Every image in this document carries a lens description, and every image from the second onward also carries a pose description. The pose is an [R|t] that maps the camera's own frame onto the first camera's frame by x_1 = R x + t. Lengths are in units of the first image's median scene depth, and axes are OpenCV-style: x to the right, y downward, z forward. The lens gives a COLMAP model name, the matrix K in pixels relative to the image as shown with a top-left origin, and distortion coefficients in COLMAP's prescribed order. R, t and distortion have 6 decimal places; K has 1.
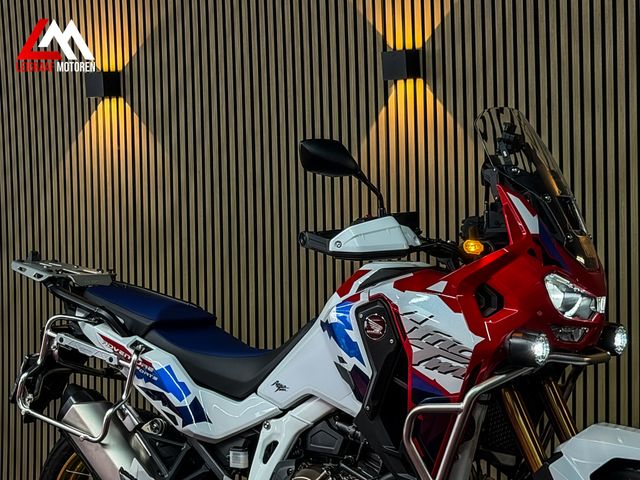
lens RADIAL K [[1461.5, 0, 323.3], [0, 1461.5, 262.9], [0, 0, 1]] dist [0.187143, -0.152425]
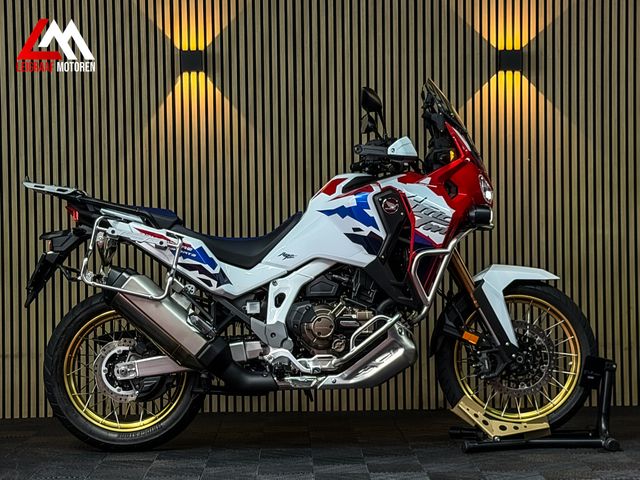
lens RADIAL K [[1461.5, 0, 323.3], [0, 1461.5, 262.9], [0, 0, 1]] dist [0.187143, -0.152425]
pose [[0.811383, -0.003074, 0.584507, -0.951883], [0.033543, 0.998583, -0.041311, 0.167979], [-0.583552, 0.053125, 0.810336, -0.260942]]
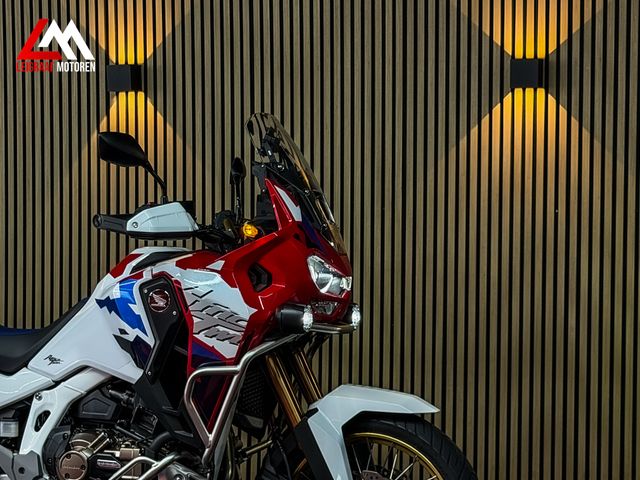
lens RADIAL K [[1461.5, 0, 323.3], [0, 1461.5, 262.9], [0, 0, 1]] dist [0.187143, -0.152425]
pose [[0.960242, 0.017058, 0.278647, -0.155064], [-0.009915, 0.999586, -0.027023, 0.043014], [-0.278992, 0.023186, 0.960013, -0.118888]]
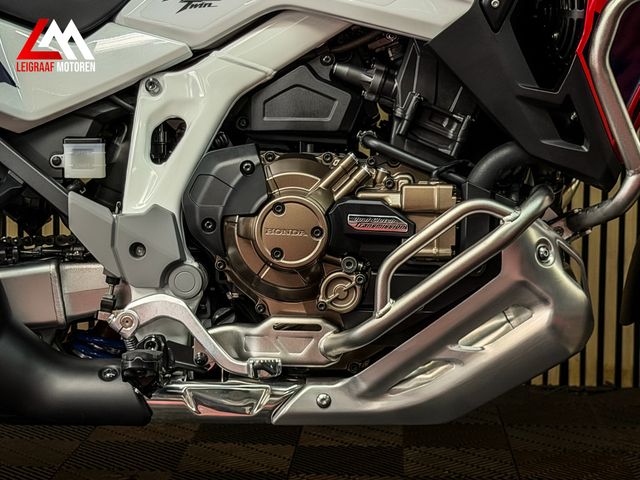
lens RADIAL K [[1461.5, 0, 323.3], [0, 1461.5, 262.9], [0, 0, 1]] dist [0.187143, -0.152425]
pose [[0.852280, -0.035660, 0.521869, -0.266573], [0.003725, 0.998062, 0.062115, 0.151929], [-0.523073, -0.050996, 0.850761, 0.612532]]
